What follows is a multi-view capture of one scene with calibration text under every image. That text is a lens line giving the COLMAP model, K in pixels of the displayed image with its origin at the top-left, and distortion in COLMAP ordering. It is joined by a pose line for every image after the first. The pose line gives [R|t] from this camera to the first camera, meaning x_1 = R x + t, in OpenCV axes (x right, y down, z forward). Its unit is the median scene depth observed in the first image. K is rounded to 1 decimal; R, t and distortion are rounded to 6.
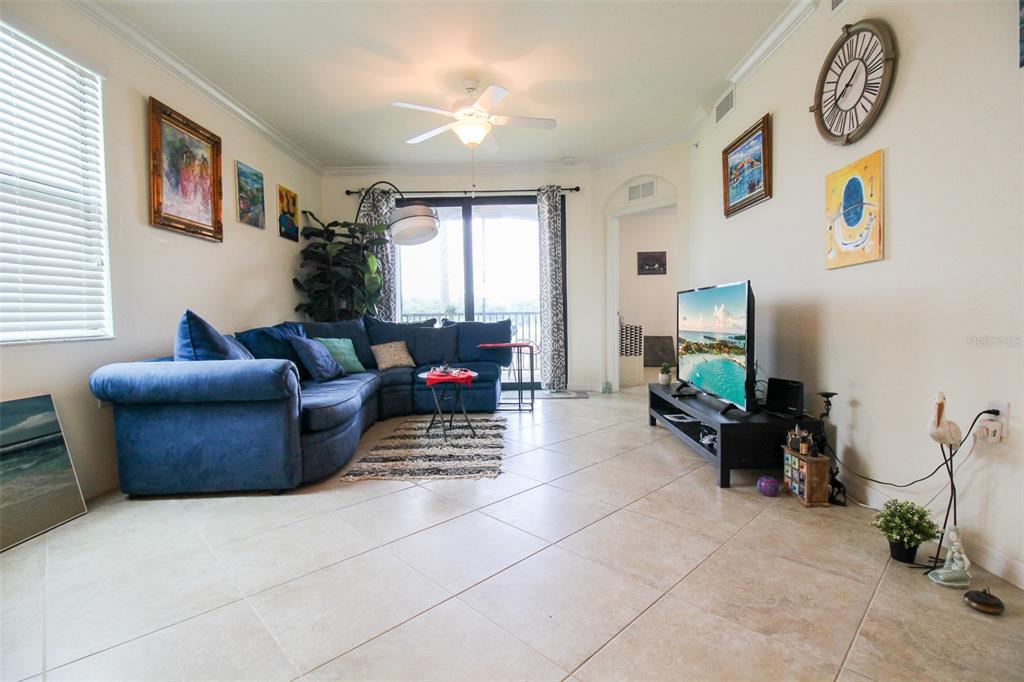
lens RADIAL K [[476.7, 0, 516.5], [0, 476.7, 337.3], [0, 0, 1]] dist [-0.000005, -0.012439]
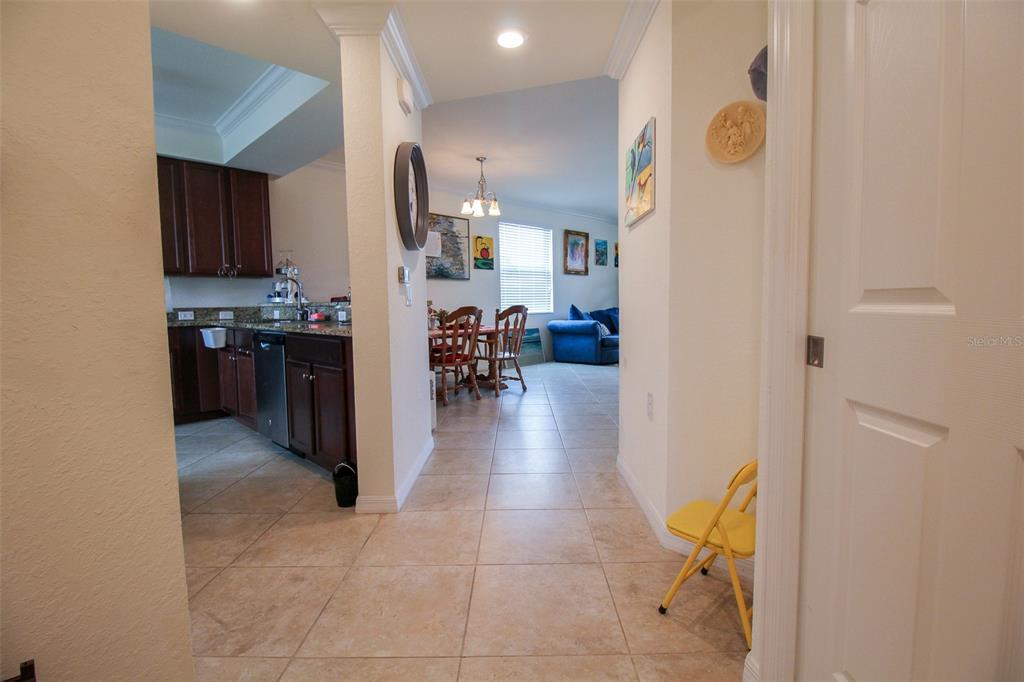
lens RADIAL K [[478.5, 0, 517.9], [0, 478.5, 339.5], [0, 0, 1]] dist [0.002847, -0.015648]
pose [[0.717151, 0.060989, -0.694244, 1.096185], [-0.029981, 0.997941, 0.056698, 0.004977], [0.696273, -0.019846, 0.717503, -1.323013]]
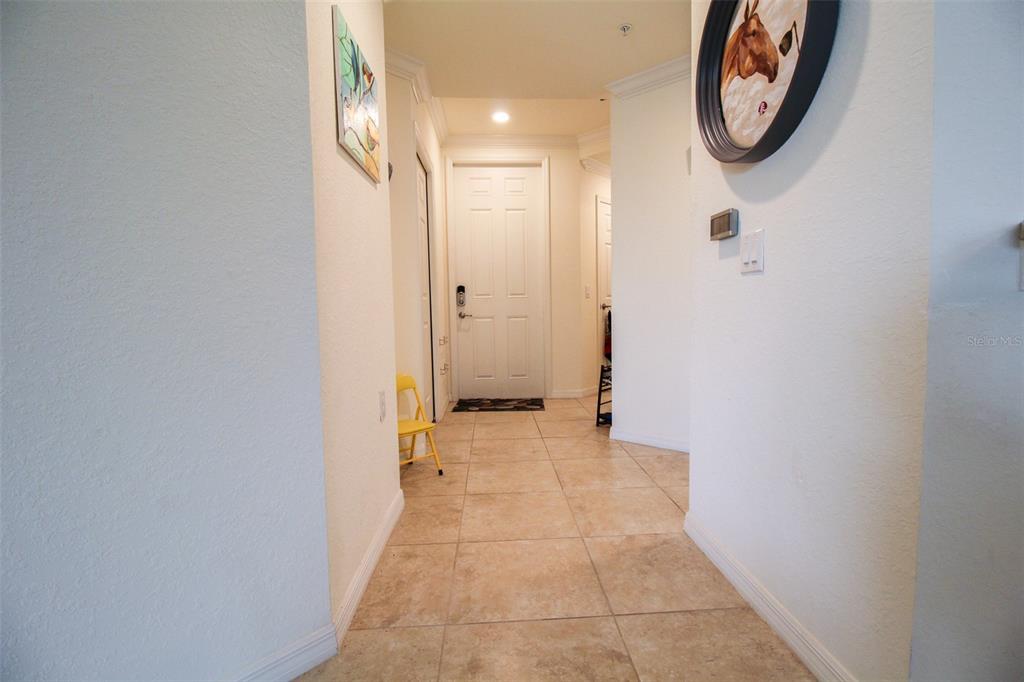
lens RADIAL K [[478.5, 0, 517.9], [0, 478.5, 339.5], [0, 0, 1]] dist [0.002847, -0.015648]
pose [[-0.753895, -0.012425, 0.656877, 0.155296], [0.061027, 0.994174, 0.088846, 0.008564], [-0.654154, 0.107068, -0.748745, -0.274424]]
